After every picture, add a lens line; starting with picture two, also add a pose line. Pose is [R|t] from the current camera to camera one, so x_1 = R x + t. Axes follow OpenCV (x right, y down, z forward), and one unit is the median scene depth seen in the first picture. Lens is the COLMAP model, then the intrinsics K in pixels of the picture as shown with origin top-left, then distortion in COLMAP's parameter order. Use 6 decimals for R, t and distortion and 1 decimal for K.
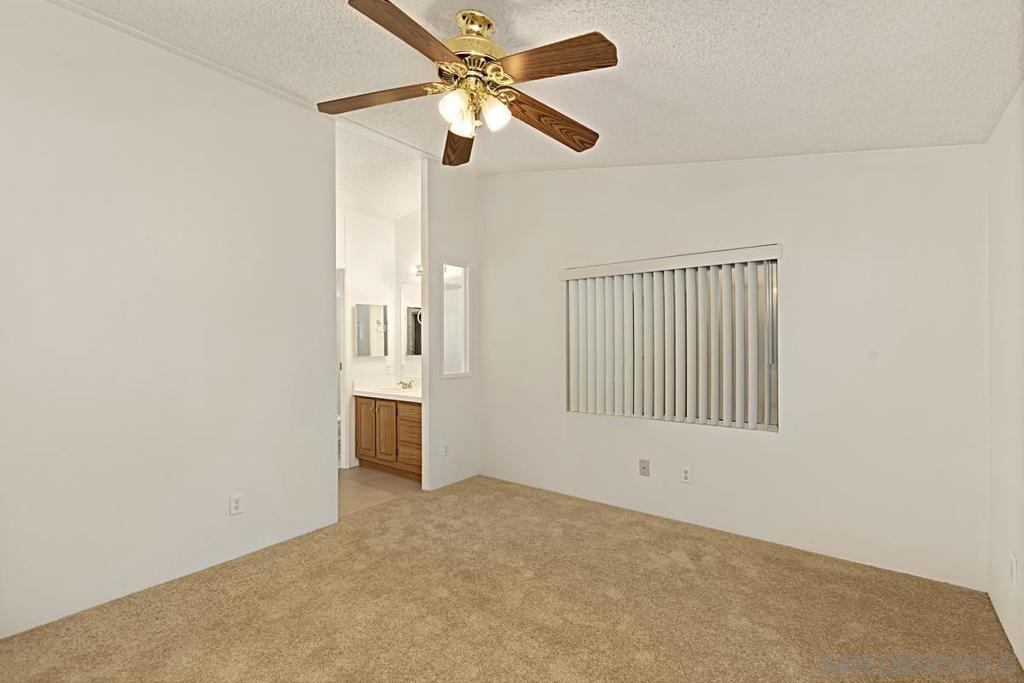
lens RADIAL K [[463.1, 0, 518.0], [0, 463.1, 349.9], [0, 0, 1]] dist [0.005327, -0.002004]
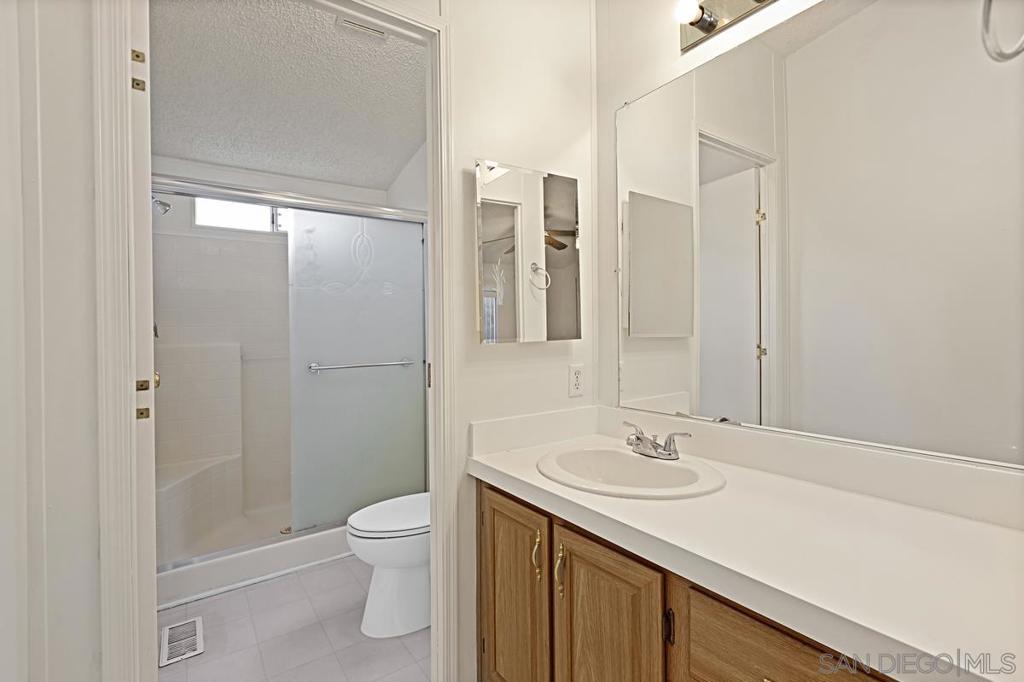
lens RADIAL K [[463.1, 0, 511.7], [0, 463.1, 338.4], [0, 0, 1]] dist [0.005327, -0.002004]
pose [[0.953065, -0.004382, -0.302732, -0.245650], [0.005460, 0.999981, 0.002716, 0.012885], [0.302715, -0.004241, 0.953072, 0.739754]]
